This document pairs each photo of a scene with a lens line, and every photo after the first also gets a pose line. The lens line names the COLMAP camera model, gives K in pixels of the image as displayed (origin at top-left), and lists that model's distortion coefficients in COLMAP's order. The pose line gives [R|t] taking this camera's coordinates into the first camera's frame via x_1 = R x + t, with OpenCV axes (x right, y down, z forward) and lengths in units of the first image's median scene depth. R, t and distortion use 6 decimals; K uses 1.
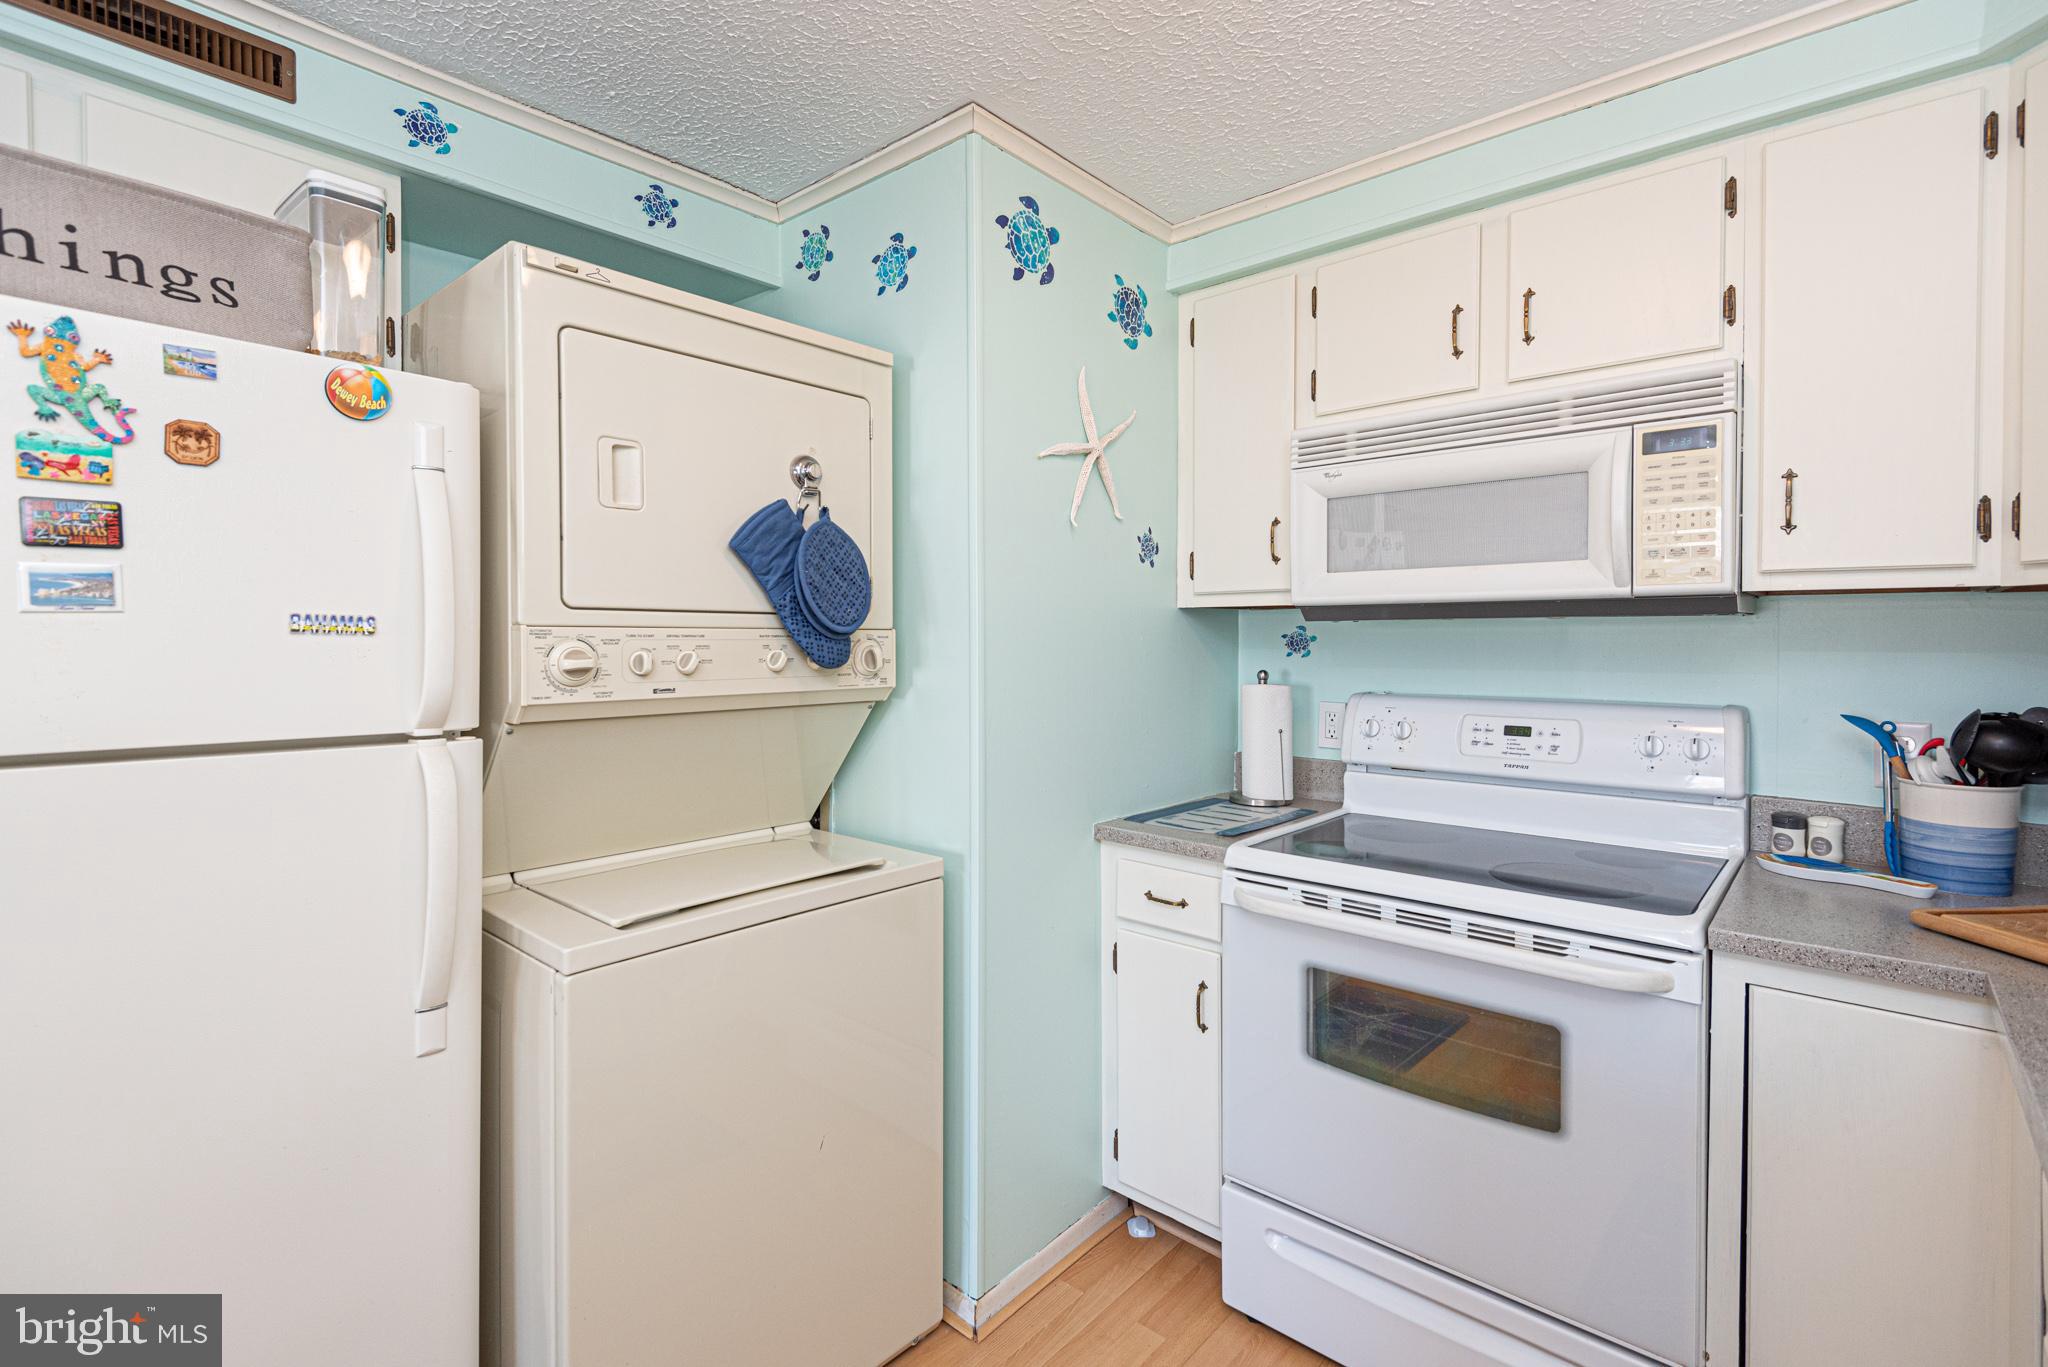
lens RADIAL K [[941.0, 0, 1069.9], [0, 941.0, 649.5], [0, 0, 1]] dist [0.000407, -0.000043]
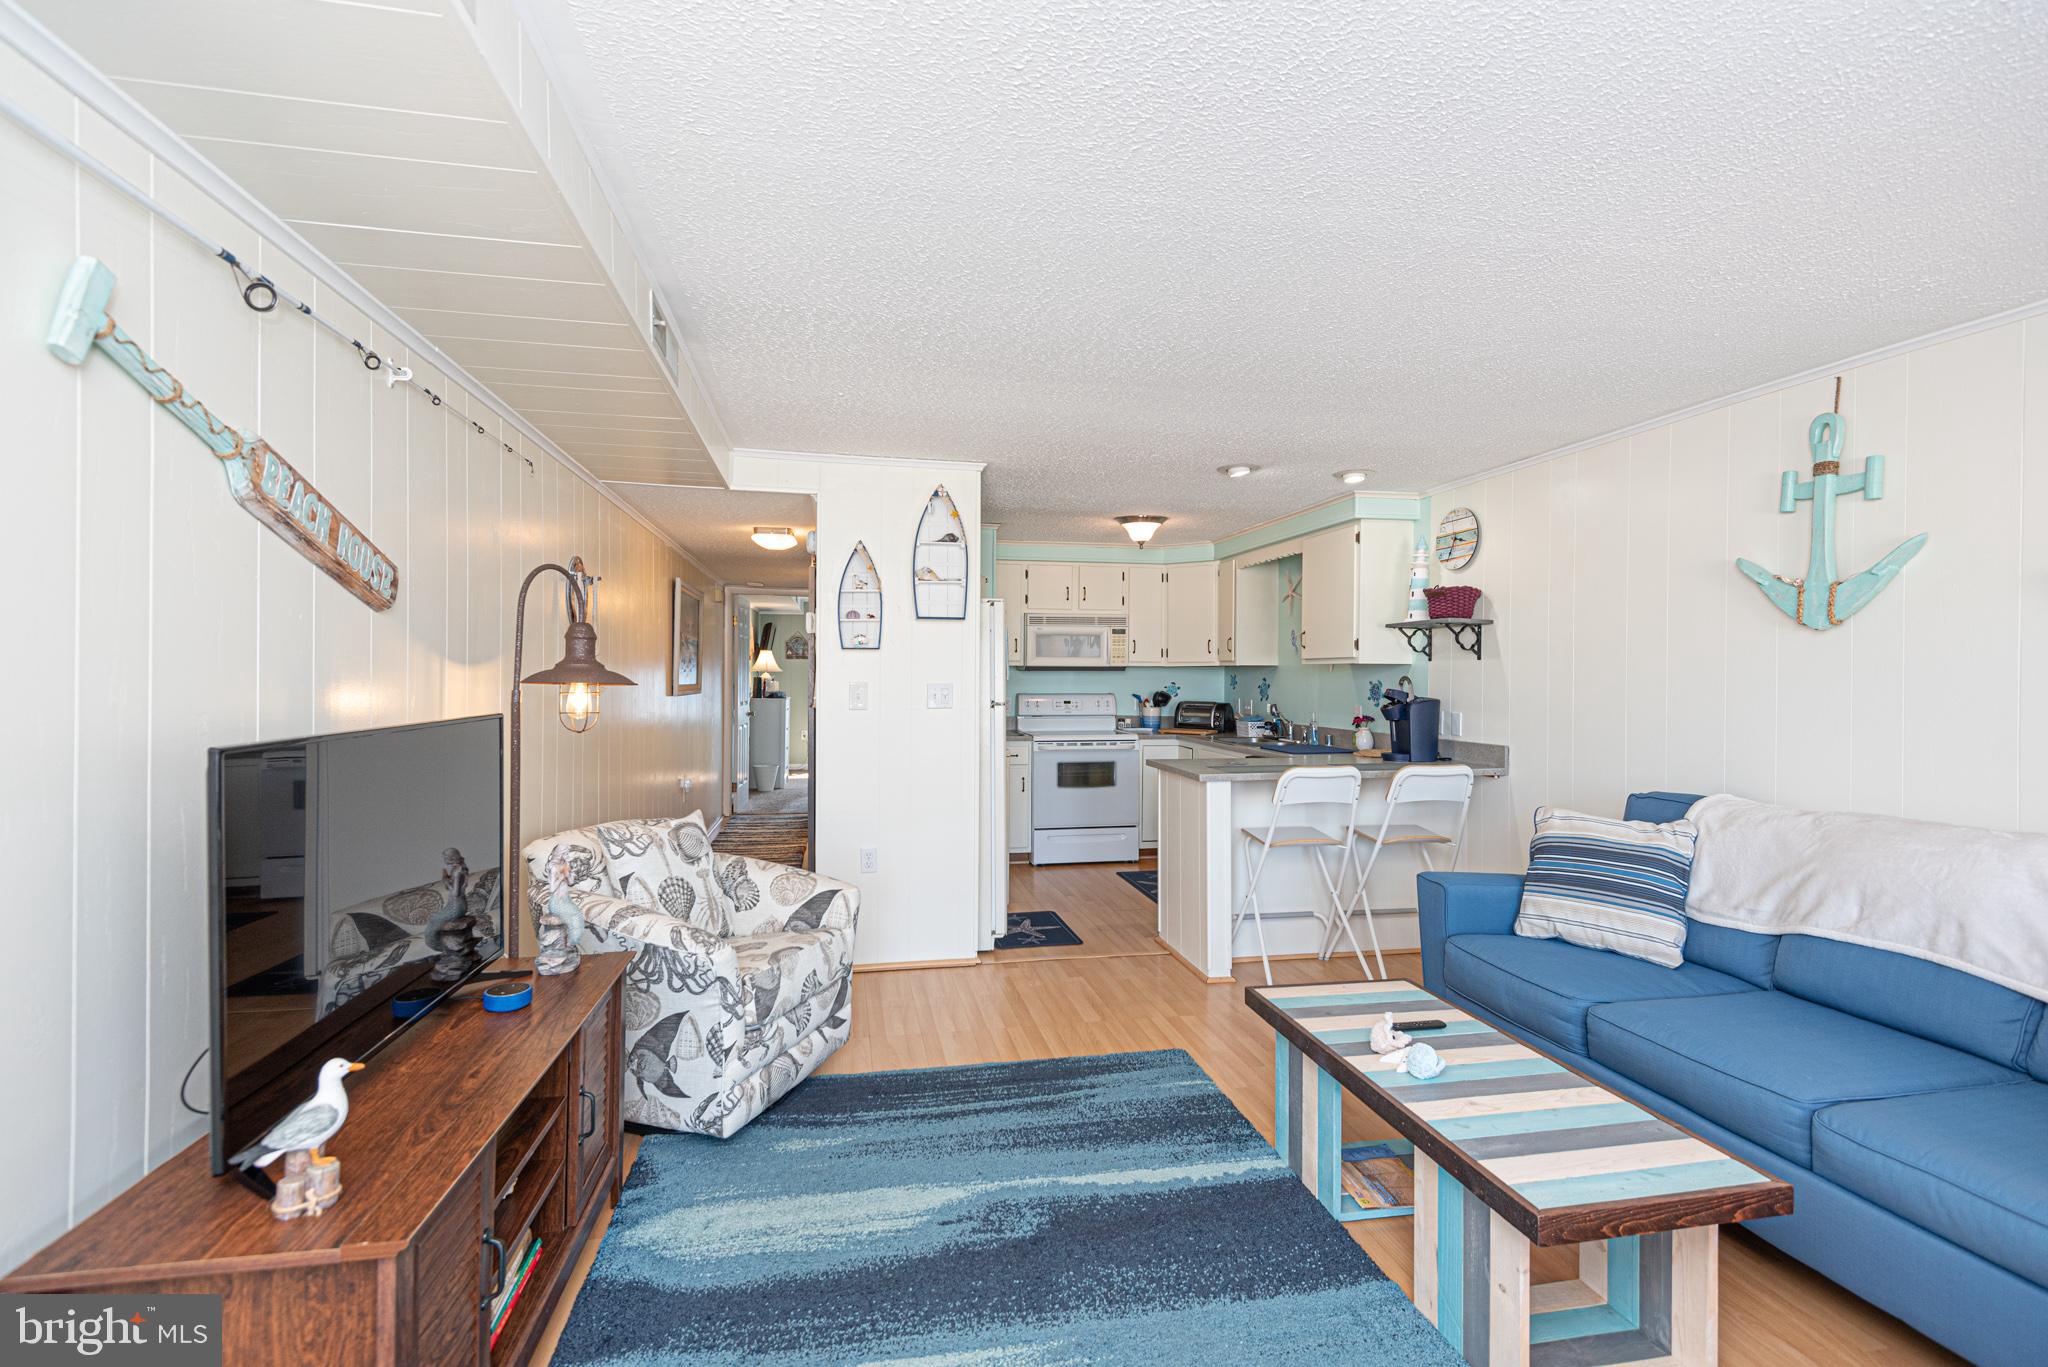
lens RADIAL K [[927.8, 0, 1026.7], [0, 927.8, 675.6], [0, 0, 1]] dist [0.046785, -0.031856]
pose [[0.625345, -0.001404, 0.780347, -2.769179], [0.001490, 0.999999, 0.000604, -0.018011], [-0.780347, 0.000785, 0.625347, -1.270614]]
